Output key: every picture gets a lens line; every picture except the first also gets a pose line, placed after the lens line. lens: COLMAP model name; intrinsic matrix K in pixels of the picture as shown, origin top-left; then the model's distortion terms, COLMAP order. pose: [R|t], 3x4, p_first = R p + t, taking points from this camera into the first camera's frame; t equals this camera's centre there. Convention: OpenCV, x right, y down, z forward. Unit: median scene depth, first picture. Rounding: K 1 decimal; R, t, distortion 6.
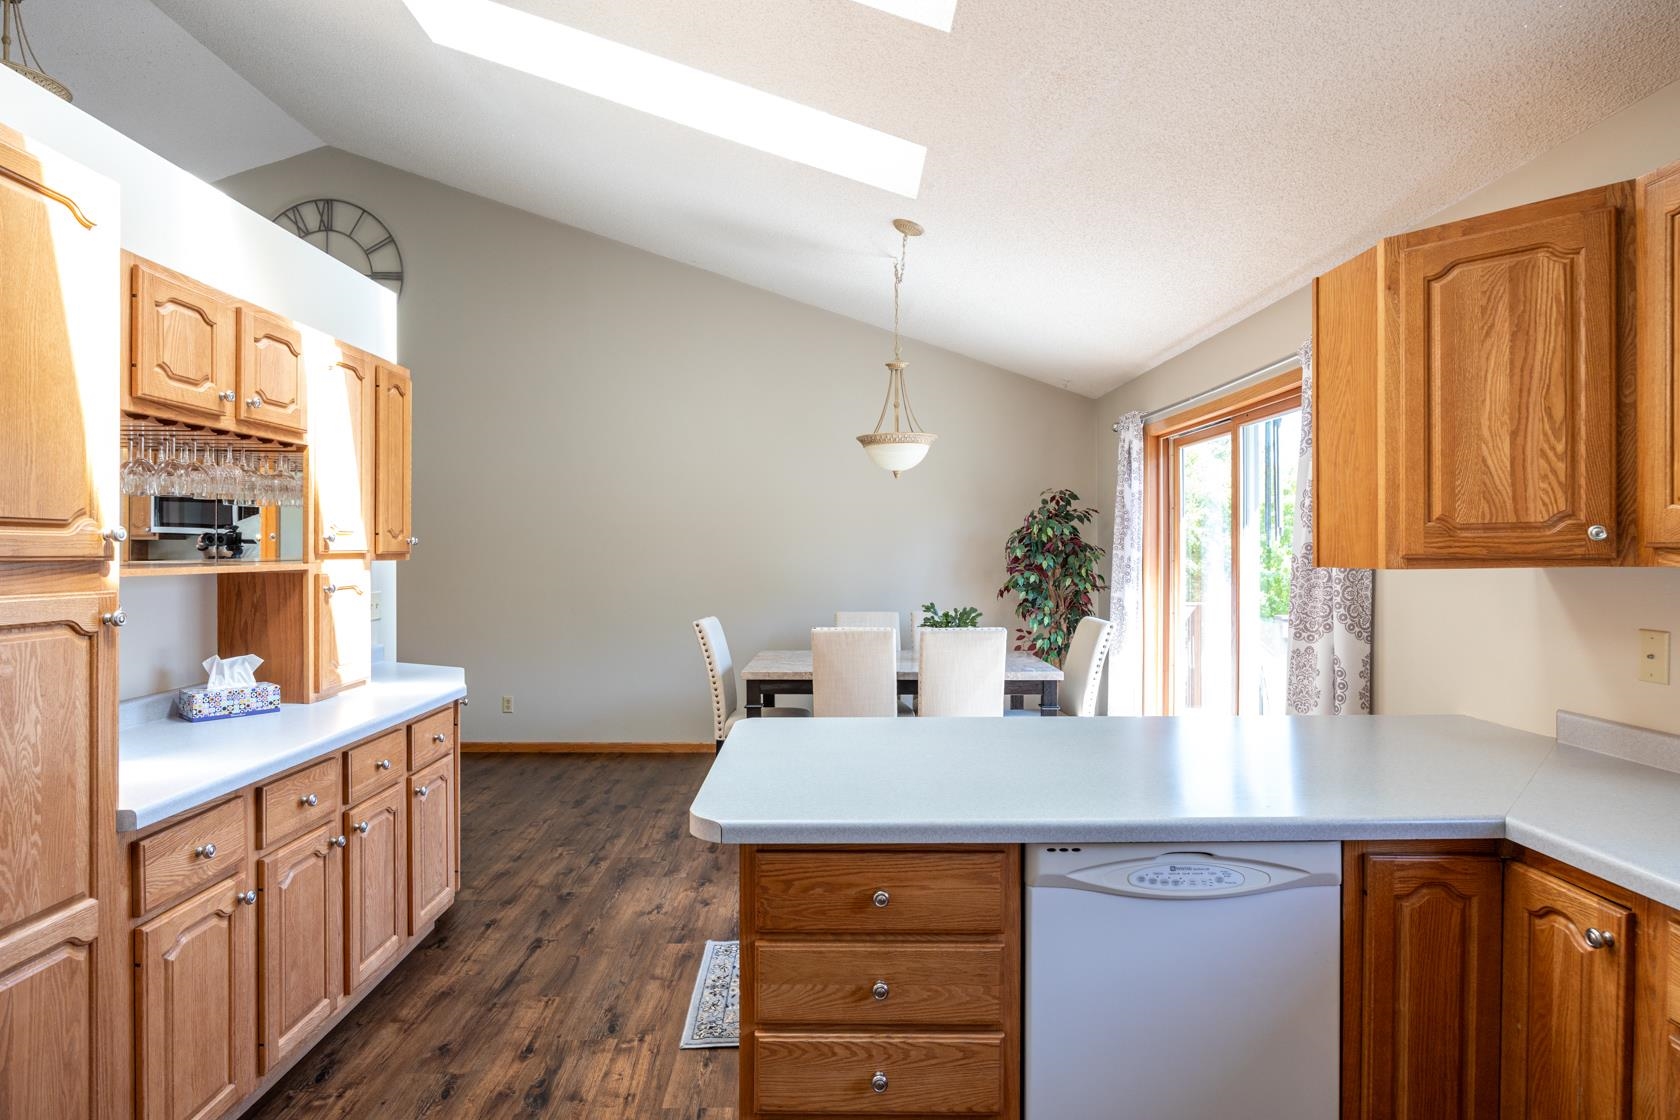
lens RADIAL K [[879.7, 0, 837.8], [0, 879.7, 556.9], [0, 0, 1]] dist [-0.002844, -0.003182]
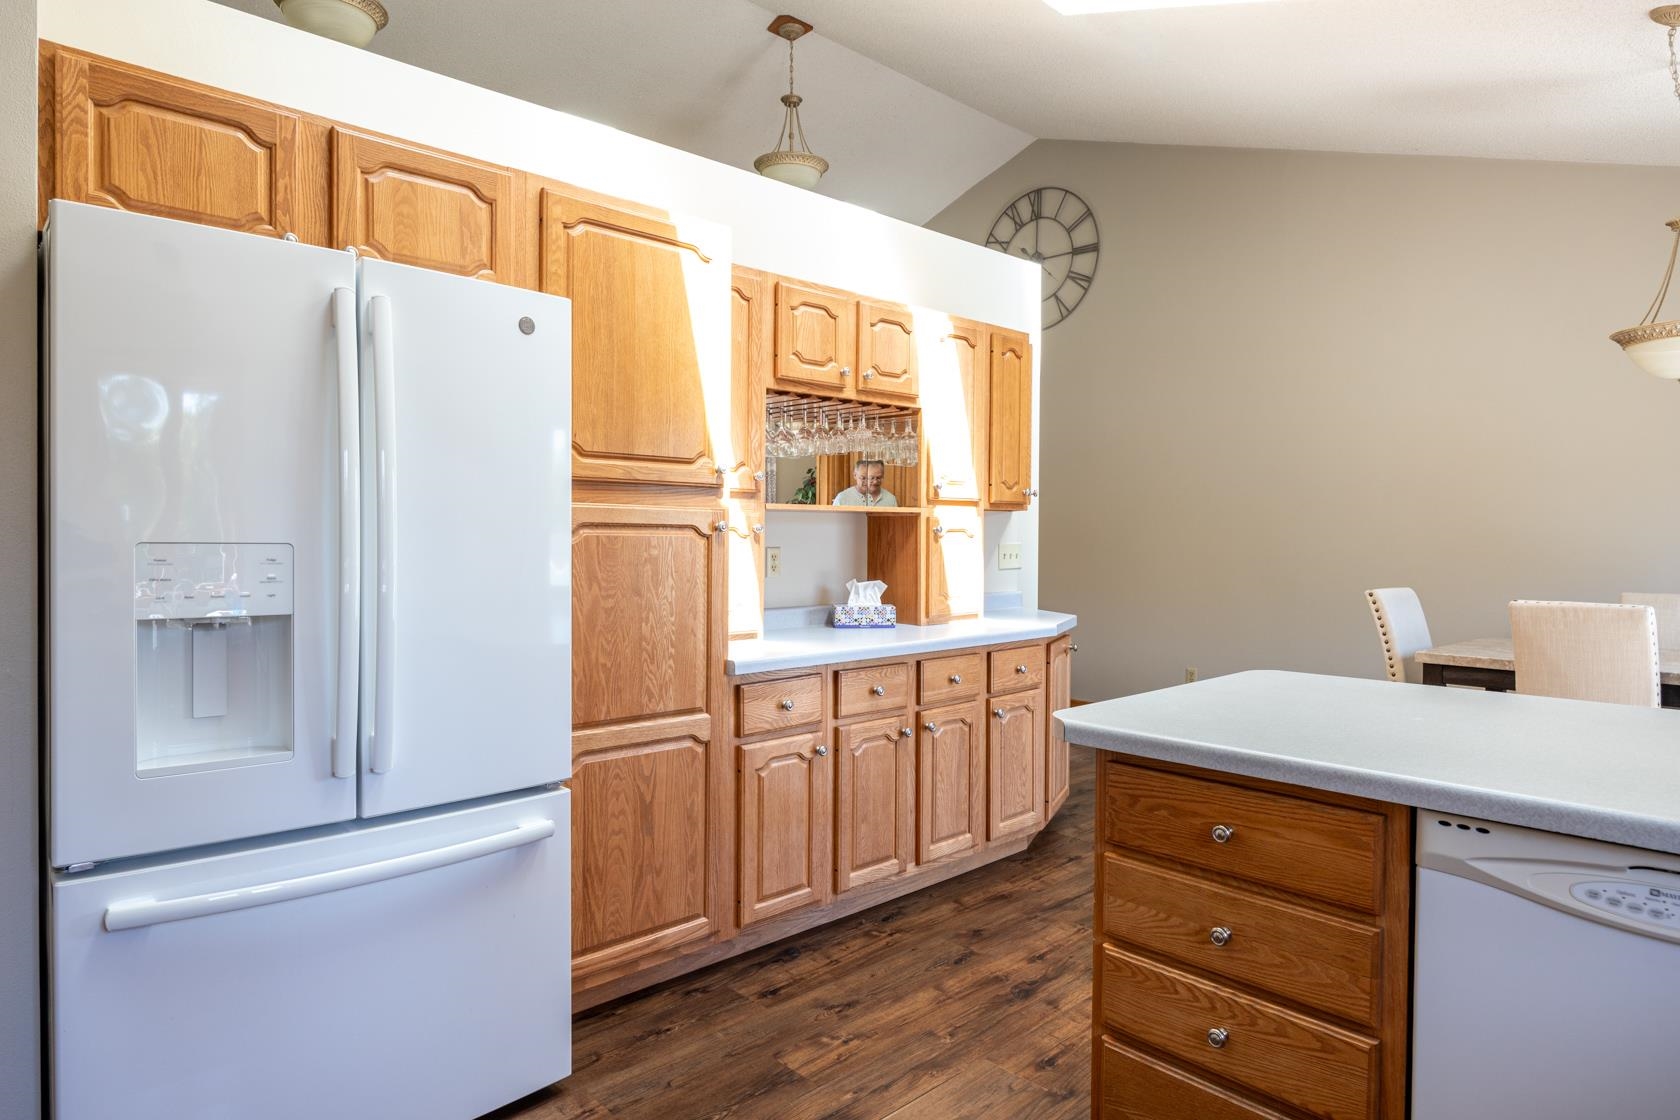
lens RADIAL K [[973.9, 0, 827.4], [0, 973.9, 557.2], [0, 0, 1]] dist [-0.012291, 0.002281]
pose [[0.669421, 0.017613, -0.742674, 0.362050], [-0.008513, 0.999835, 0.016039, 0.067358], [0.742834, -0.004414, 0.669461, 0.030182]]
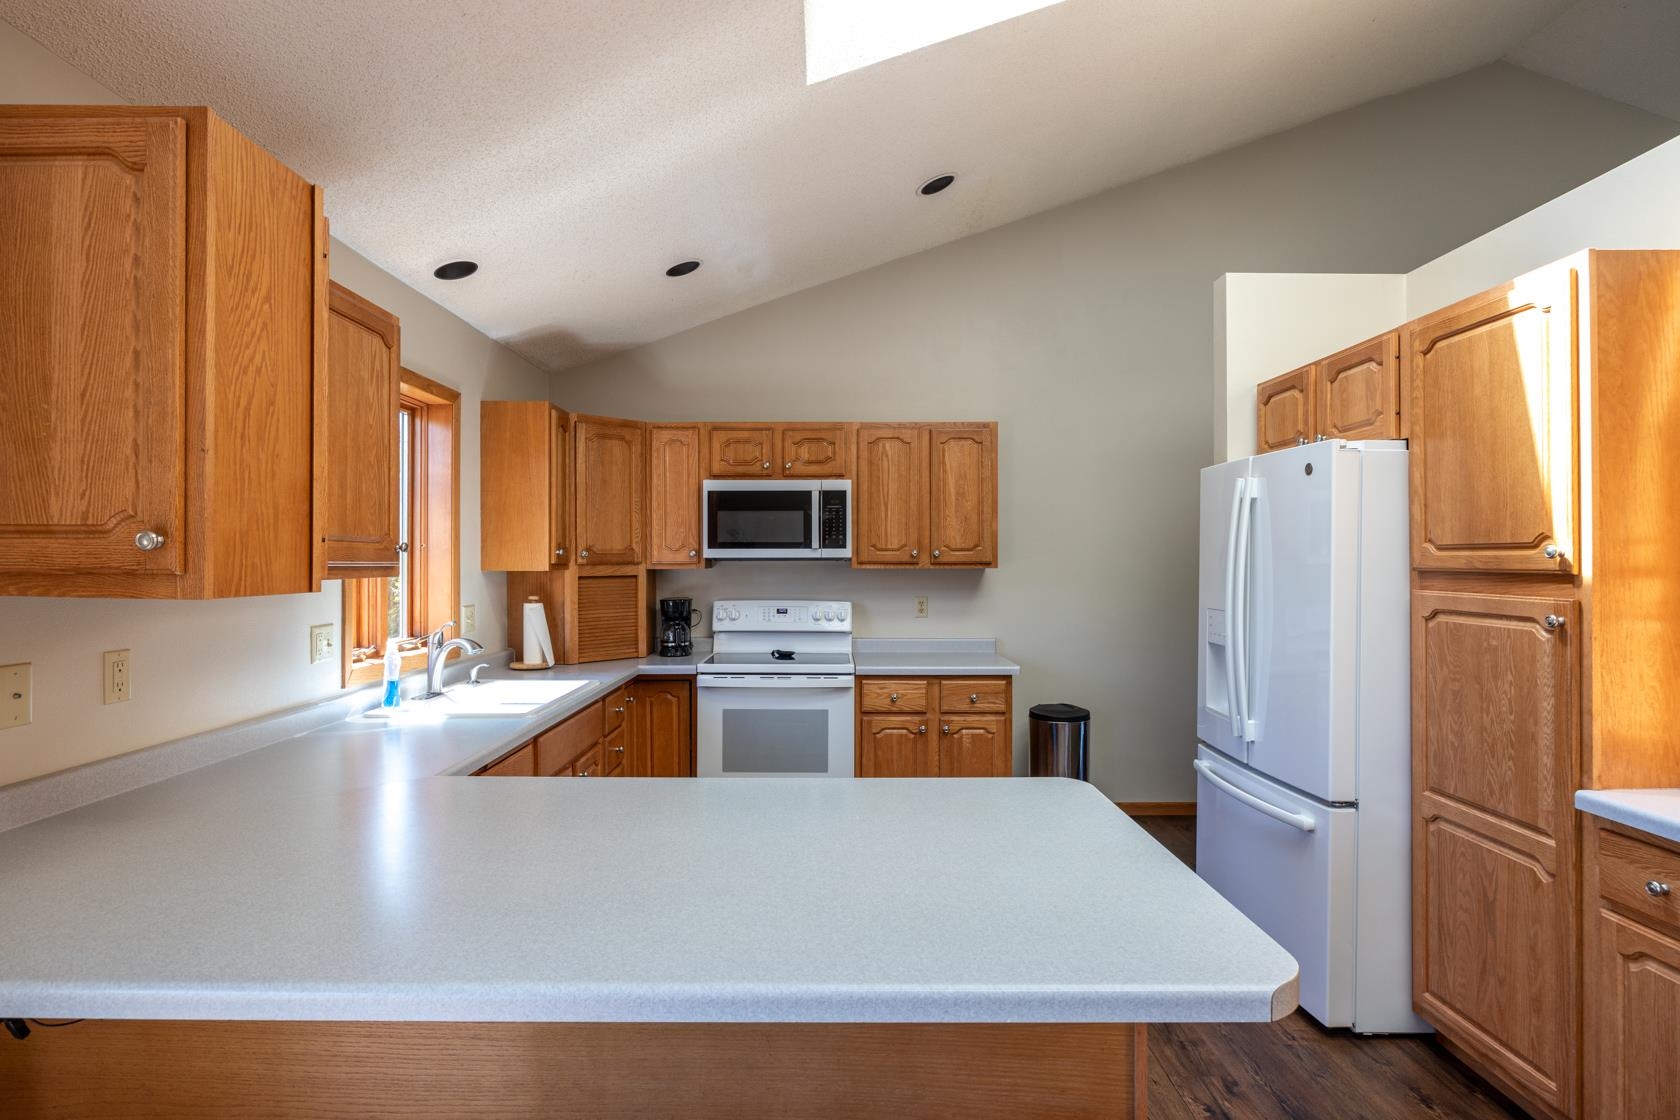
lens RADIAL K [[879.7, 0, 854.6], [0, 879.7, 558.3], [0, 0, 1]] dist [-0.002844, -0.003182]
pose [[-0.999892, 0.000789, 0.014697, 0.094552], [0.000808, 0.999999, 0.001325, -0.014232], [-0.014696, 0.001337, -0.999891, 1.608425]]
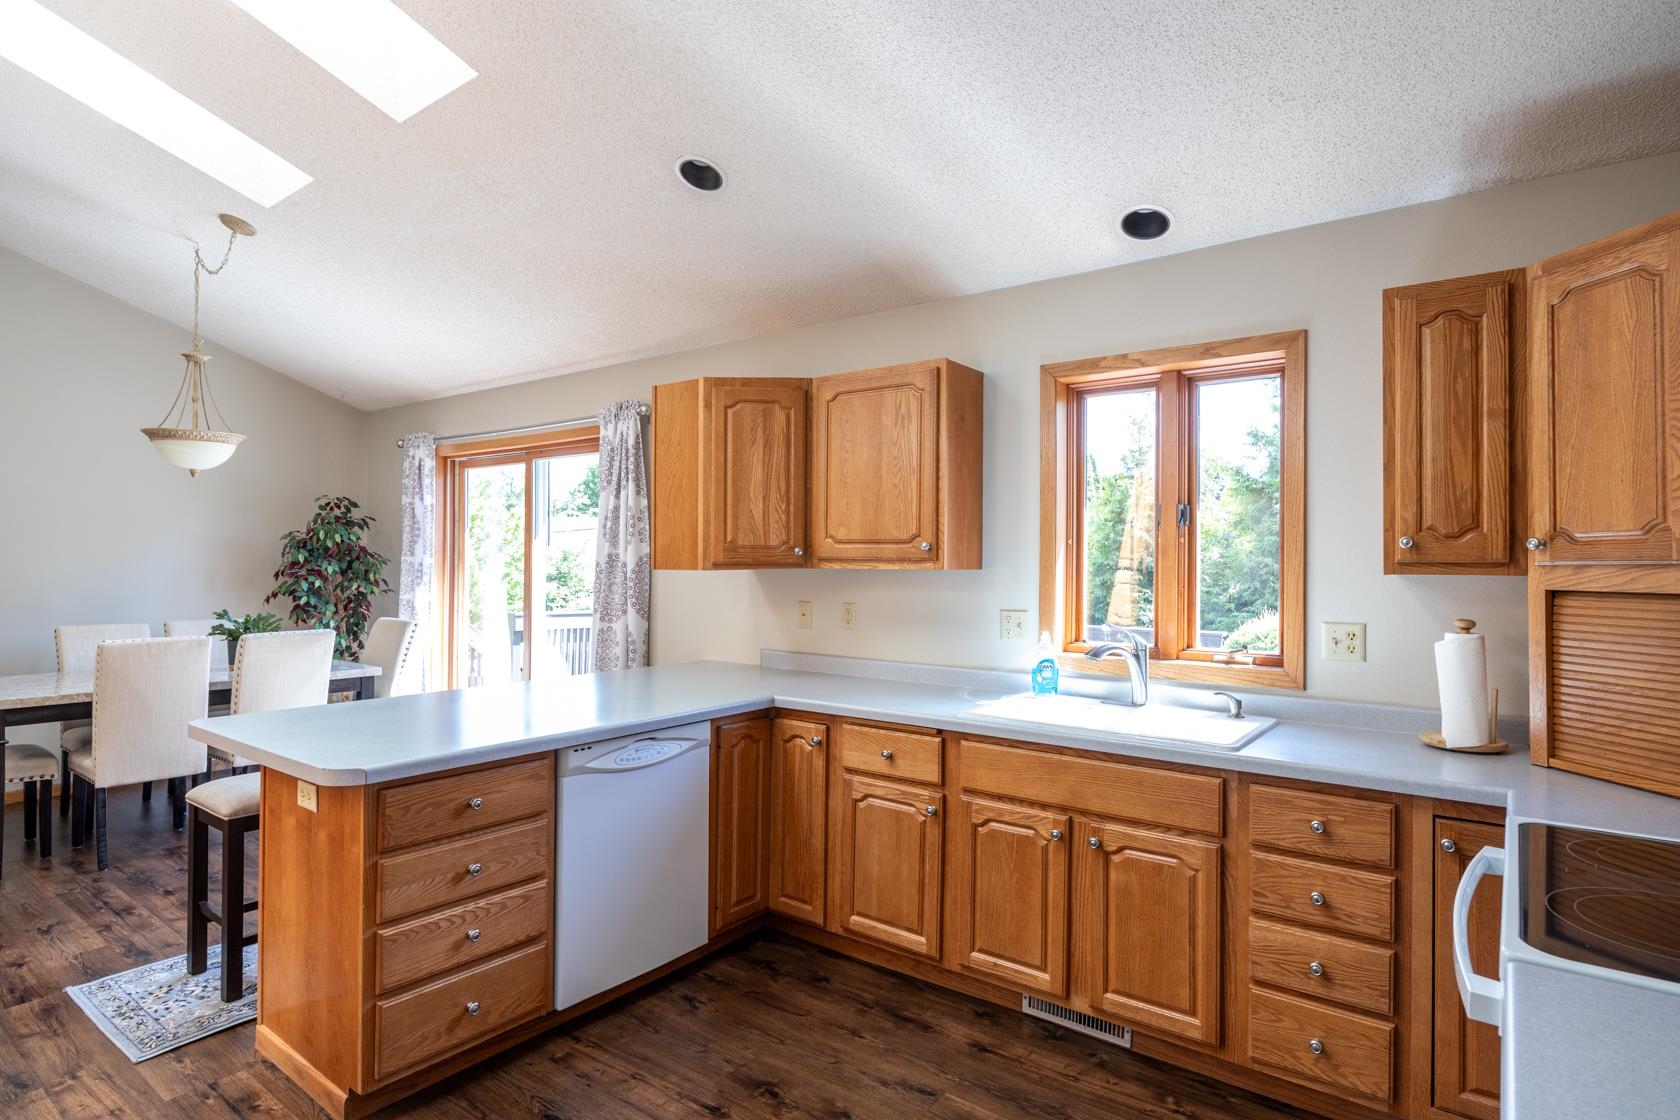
lens RADIAL K [[879.7, 0, 837.7], [0, 879.7, 560.0], [0, 0, 1]] dist [-0.002844, -0.003182]
pose [[0.612150, 0.006850, 0.790712, -0.507073], [-0.003759, 0.999976, -0.005752, 0.002521], [-0.790733, 0.000549, 0.612161, -0.228342]]
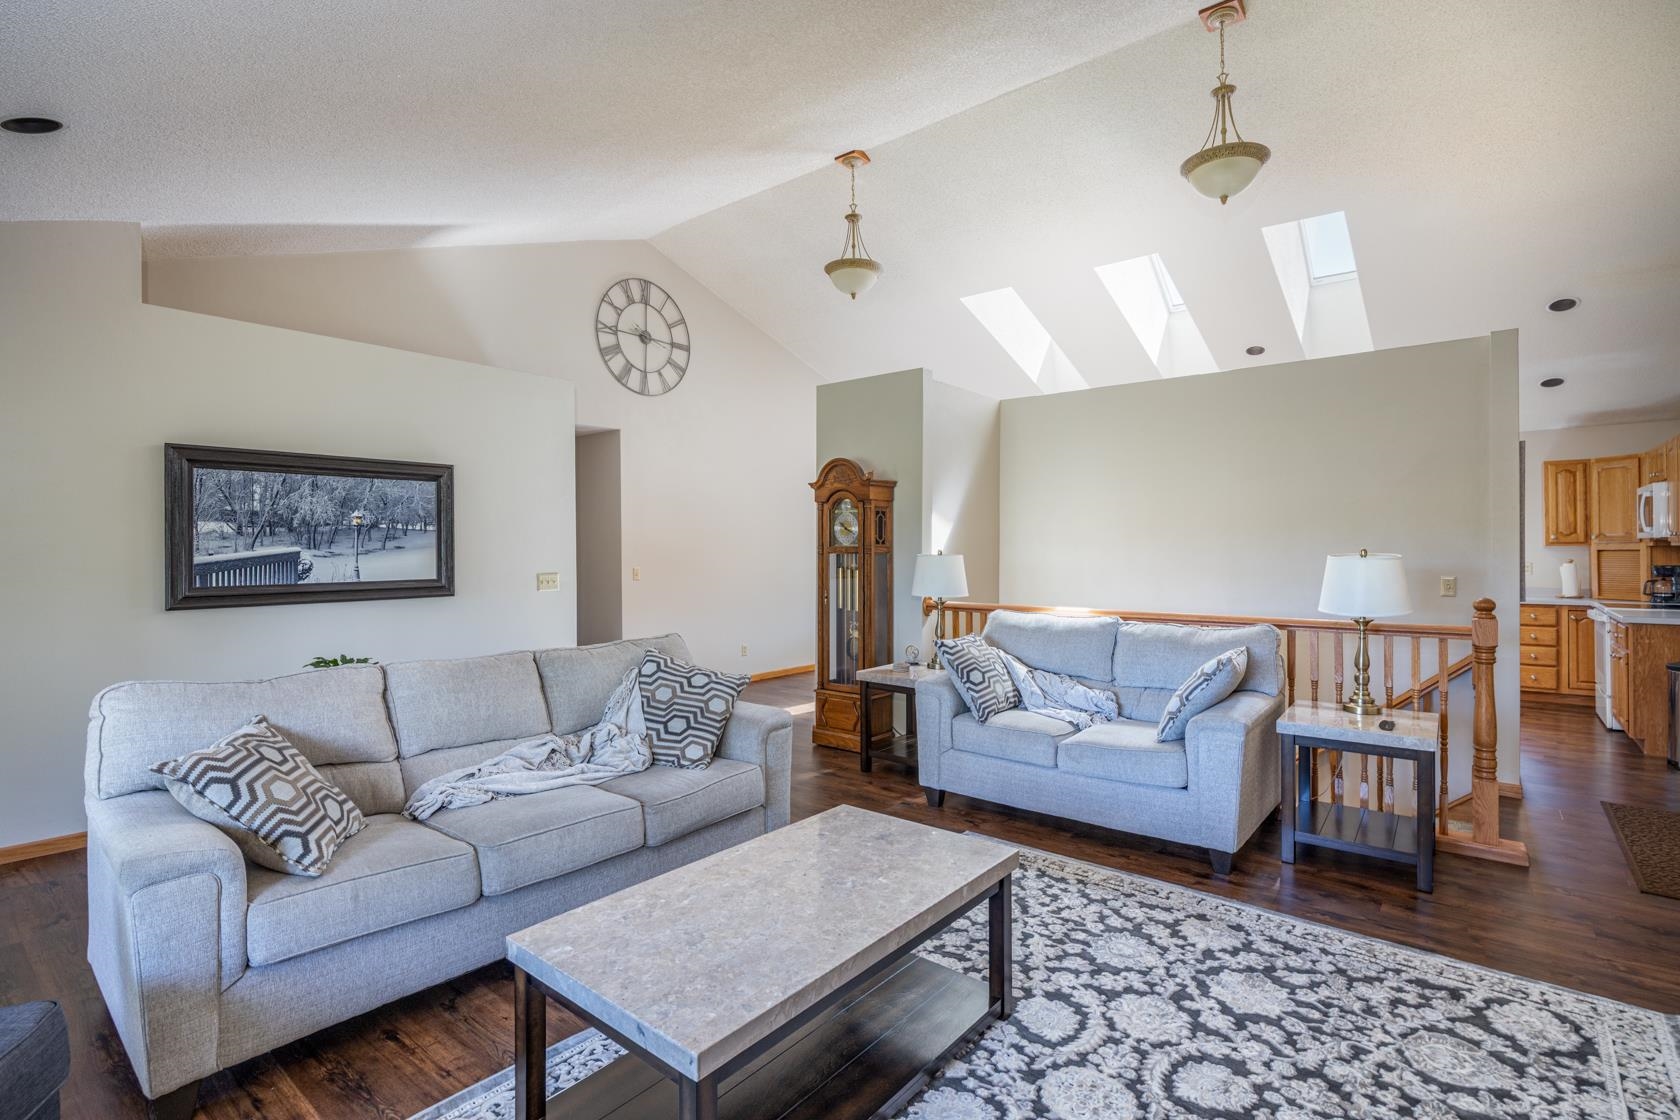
lens RADIAL K [[800.7, 0, 855.7], [0, 800.7, 554.2], [0, 0, 1]] dist [0.004583, -0.000320]
pose [[0.628725, -0.000505, 0.777628, -3.473590], [0.009316, 0.999933, -0.006882, 0.037410], [-0.777572, 0.011571, 0.628688, 0.019522]]
